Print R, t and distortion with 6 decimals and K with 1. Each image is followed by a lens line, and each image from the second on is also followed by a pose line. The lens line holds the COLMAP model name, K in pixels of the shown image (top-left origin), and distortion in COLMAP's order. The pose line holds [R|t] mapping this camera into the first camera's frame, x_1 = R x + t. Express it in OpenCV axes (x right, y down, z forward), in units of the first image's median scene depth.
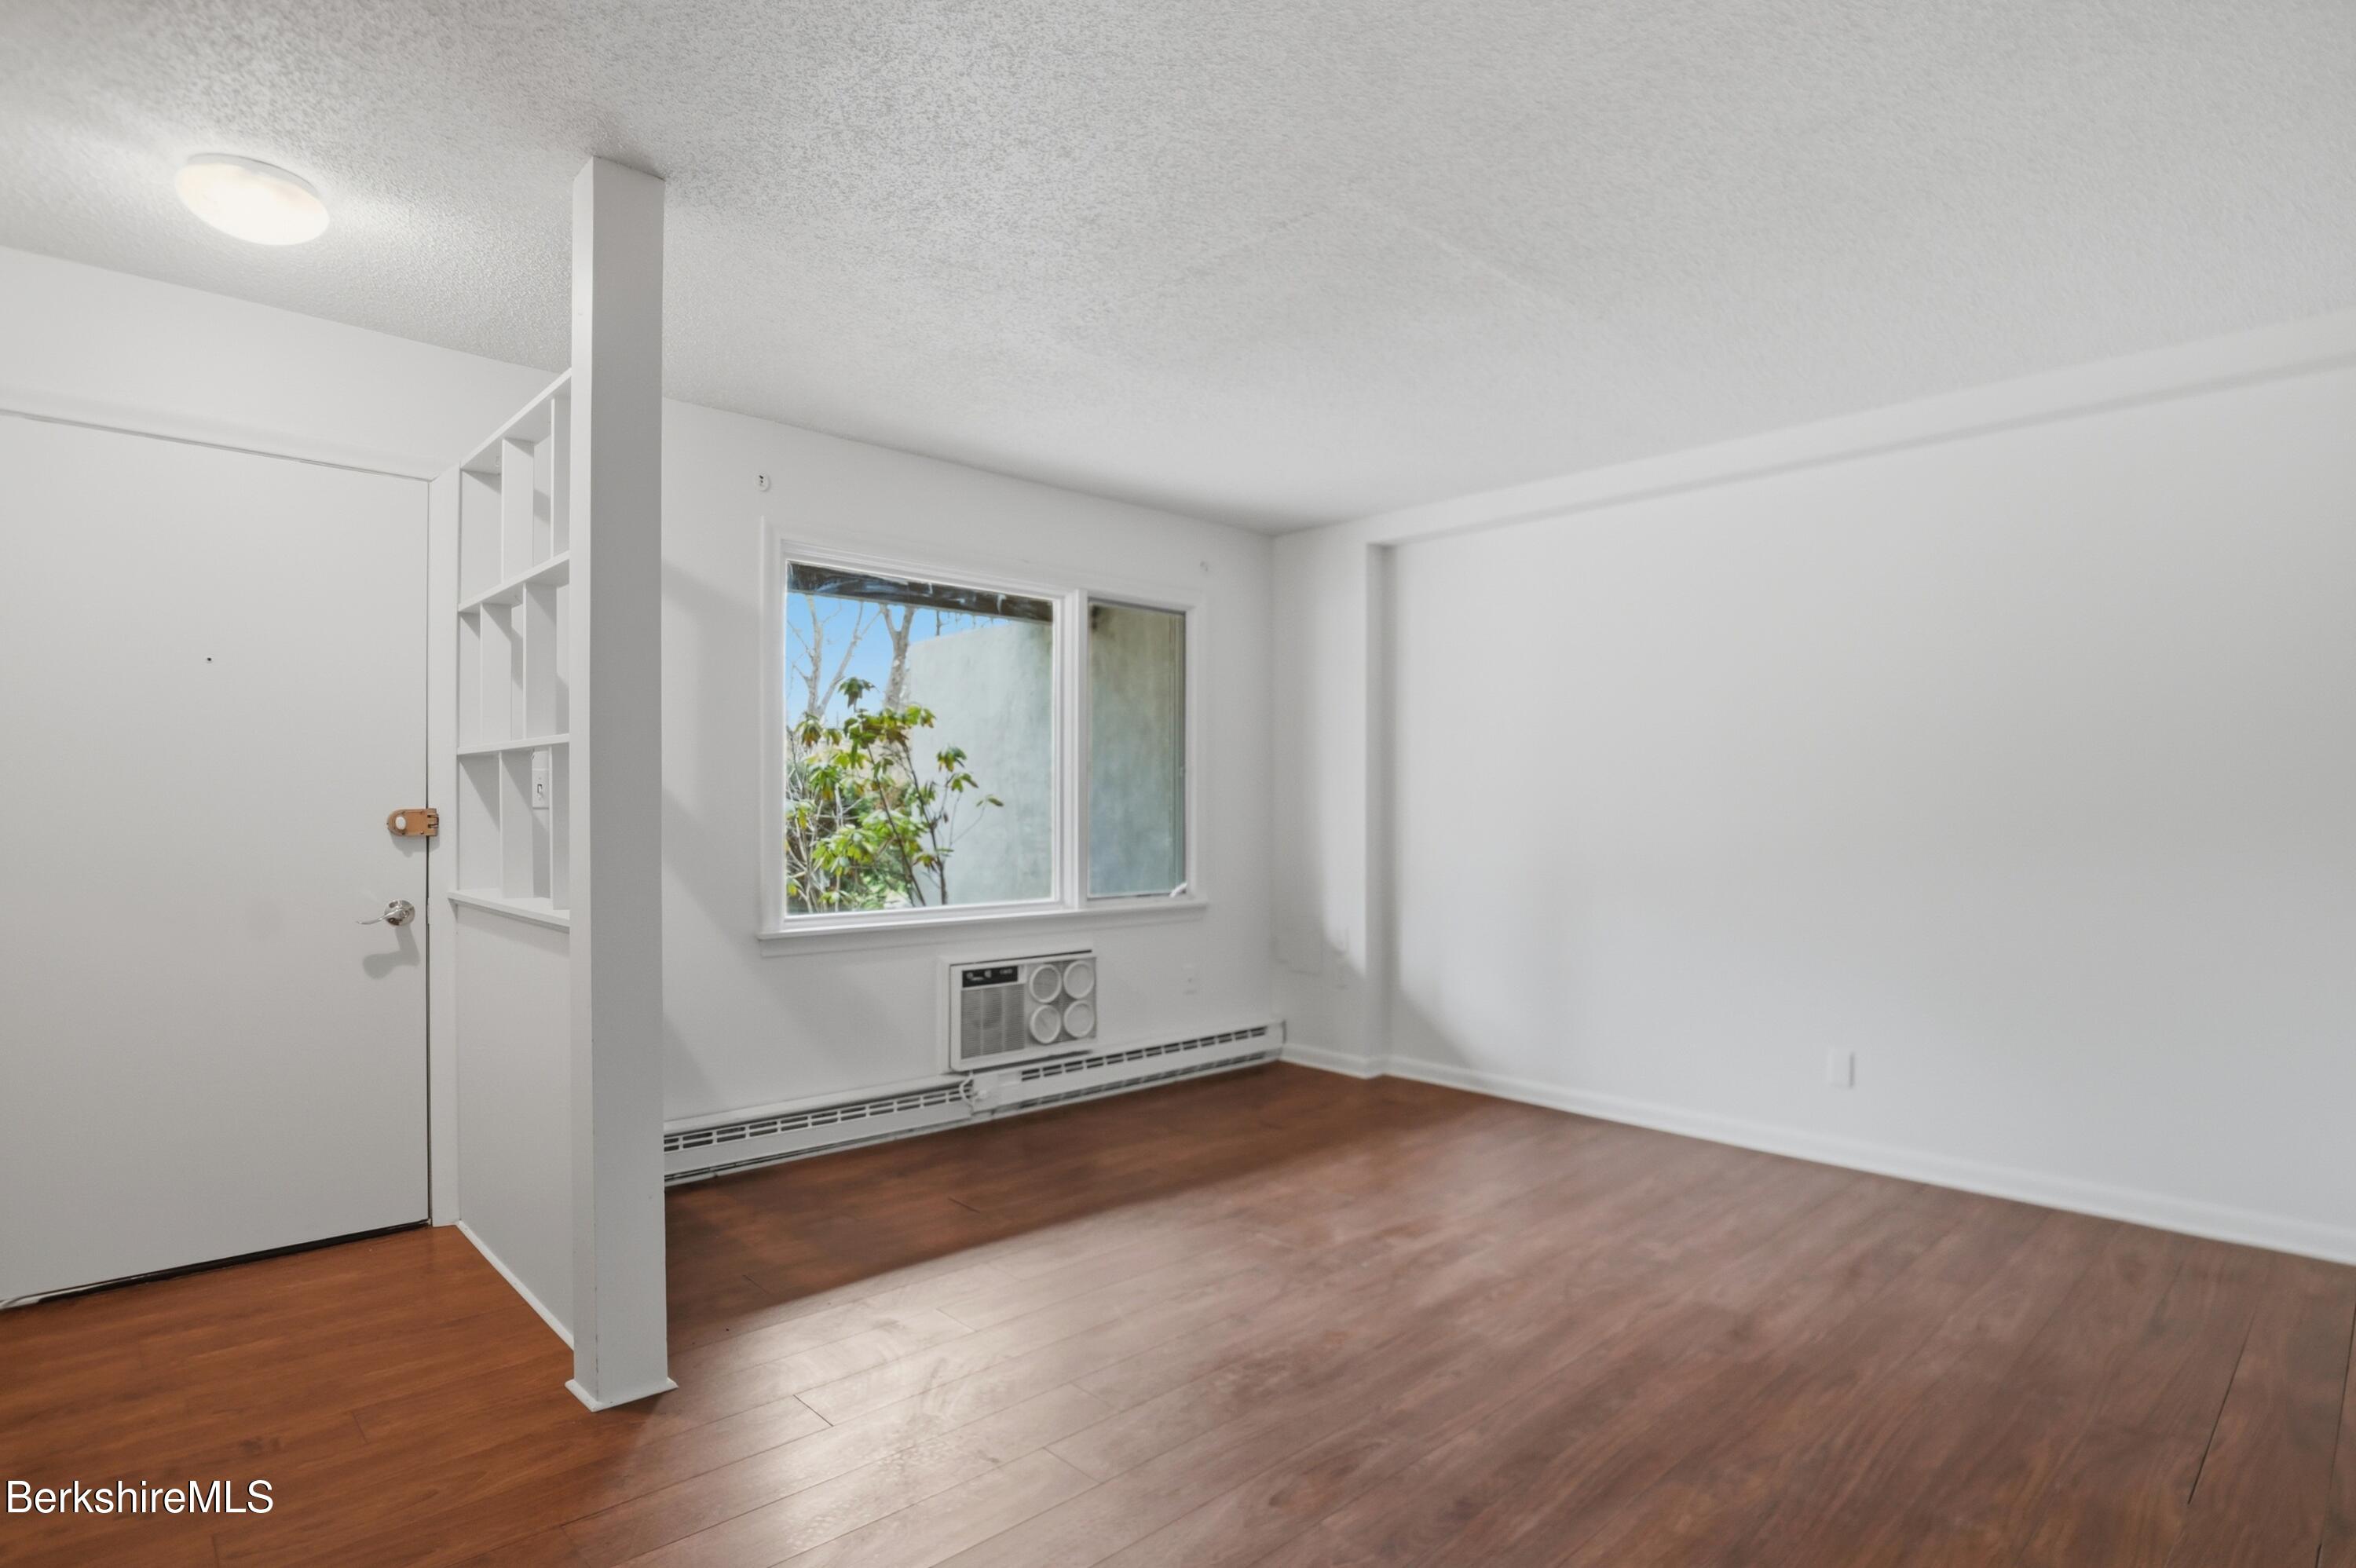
lens RADIAL K [[1146.1, 0, 1185.9], [0, 1146.1, 822.2], [0, 0, 1]] dist [-0.020216, -0.000488]
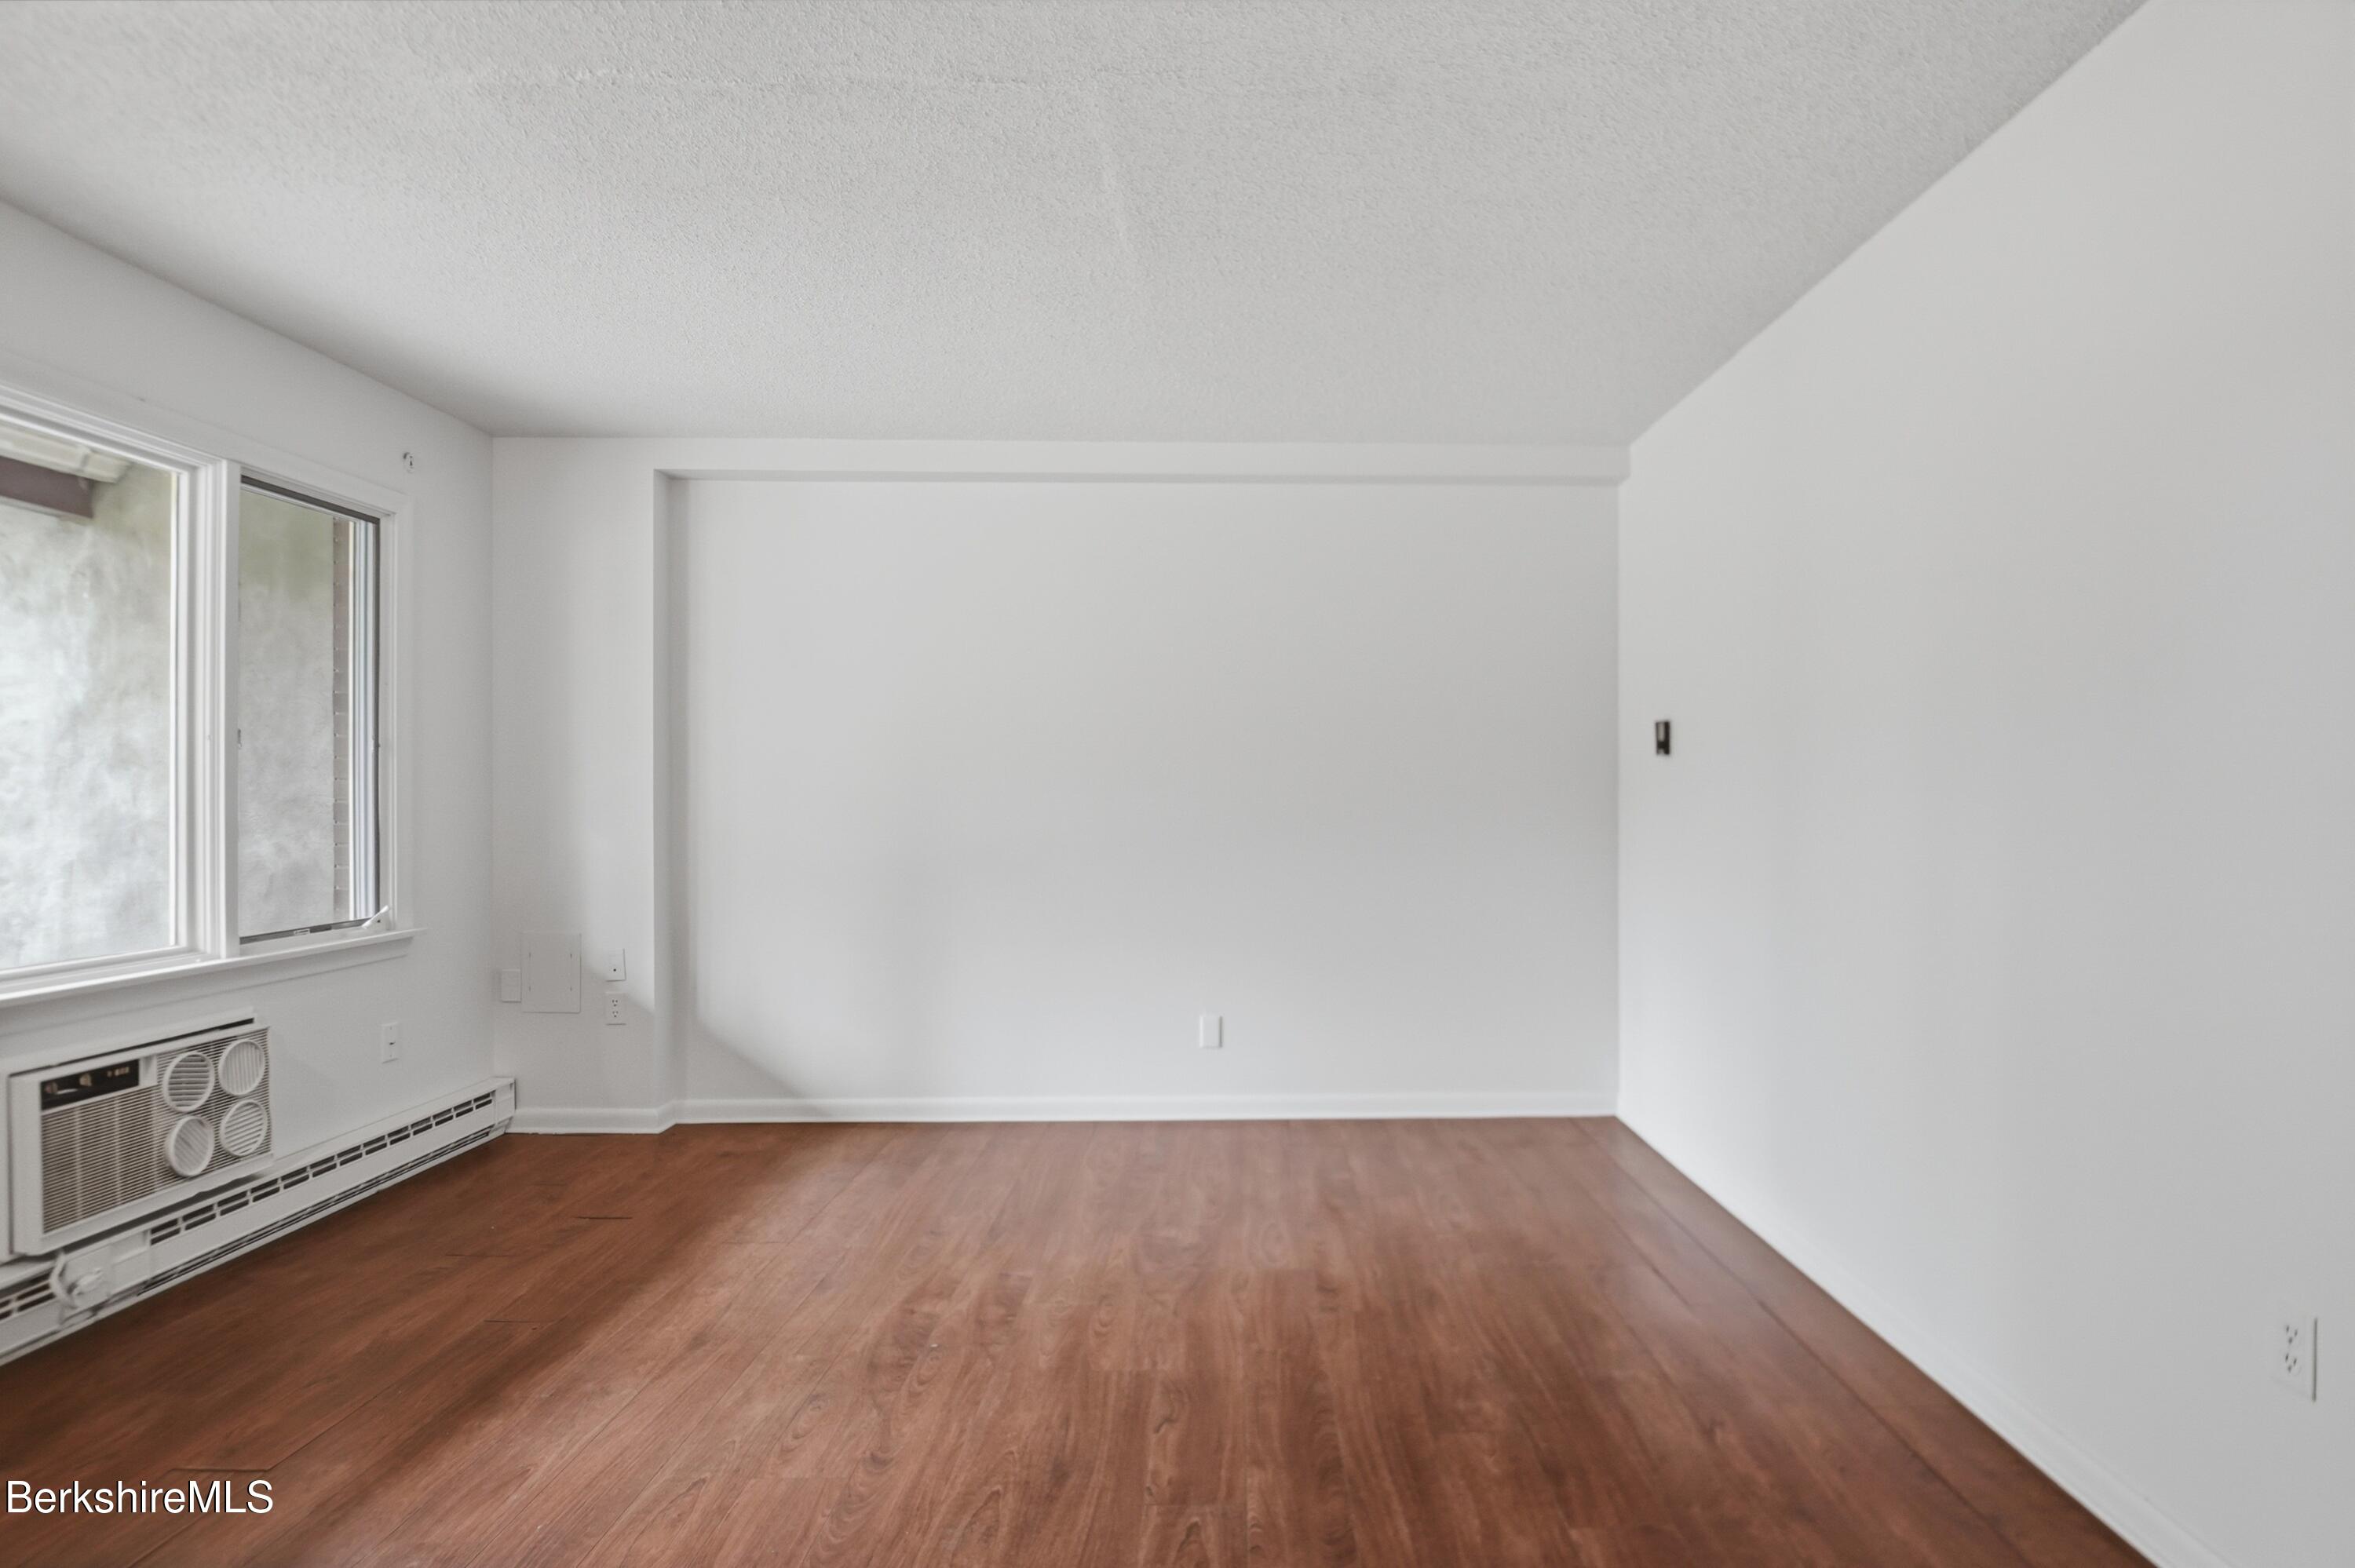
lens RADIAL K [[1218.9, 0, 1174.6], [0, 1218.9, 799.1], [0, 0, 1]] dist [-0.019880, -0.005280]
pose [[0.691454, -0.007144, 0.722385, -0.225755], [0.013108, 0.999911, -0.002659, -0.004421], [-0.722301, 0.011308, 0.691486, 0.159985]]
